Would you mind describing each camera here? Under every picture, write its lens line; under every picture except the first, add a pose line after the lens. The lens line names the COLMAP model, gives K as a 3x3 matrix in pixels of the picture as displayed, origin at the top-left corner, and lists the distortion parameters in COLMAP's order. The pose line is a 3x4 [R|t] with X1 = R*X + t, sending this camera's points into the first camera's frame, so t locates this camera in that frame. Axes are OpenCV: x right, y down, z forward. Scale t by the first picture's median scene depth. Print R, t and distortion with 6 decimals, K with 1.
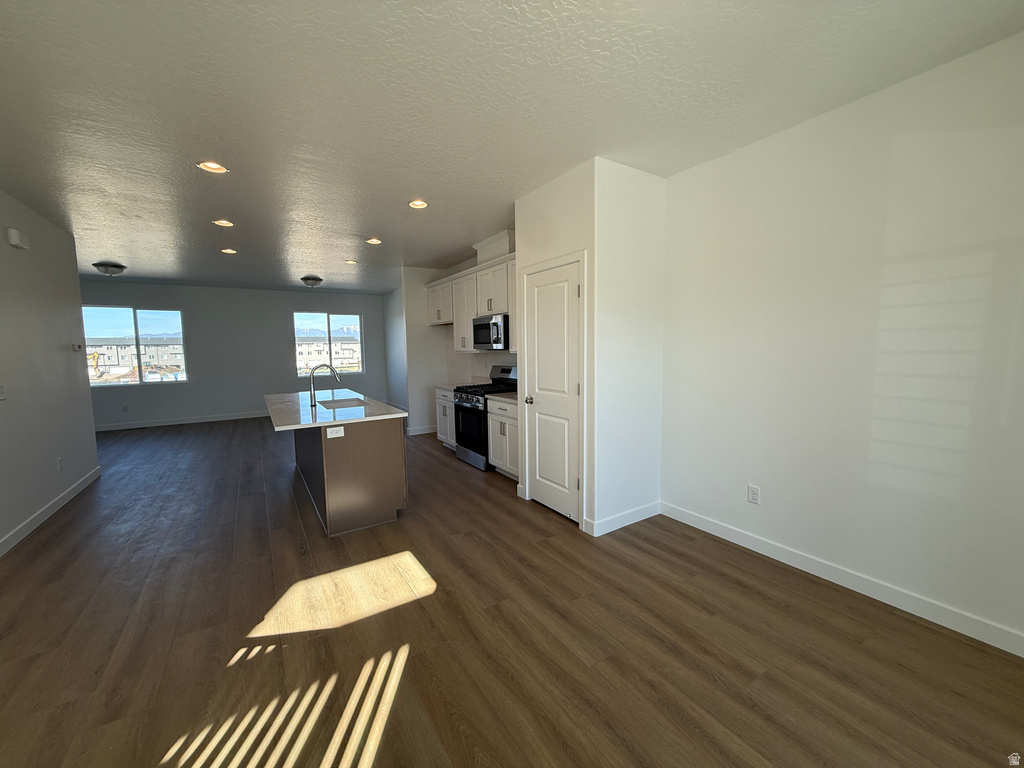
lens RADIAL K [[408.3, 0, 508.6], [0, 408.3, 381.7], [0, 0, 1]] dist [0.000109, 0.000065]
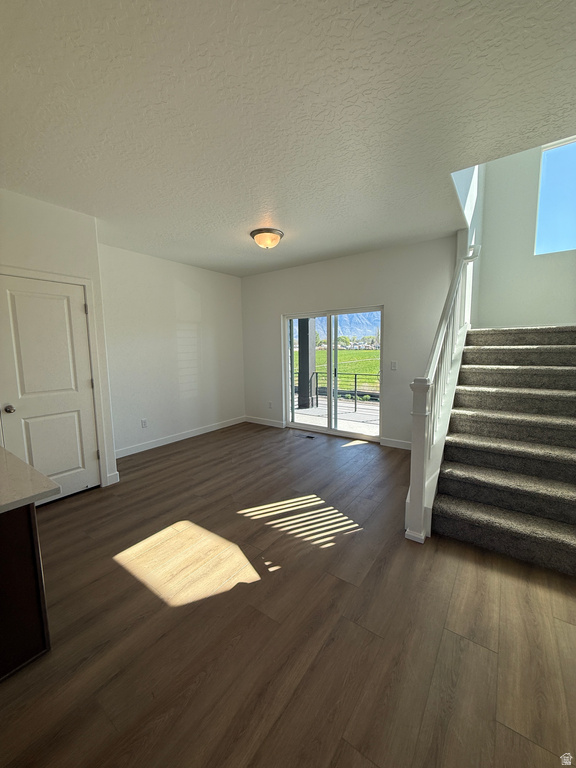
lens RADIAL K [[306.3, 0, 288.5], [0, 306.3, 383.1], [0, 0, 1]] dist [0.000109, 0.000065]
pose [[-0.371634, -0.087062, 0.924288, -0.927836], [0.100427, 0.985981, 0.133253, -0.048292], [-0.922931, 0.142345, -0.357681, 0.728645]]
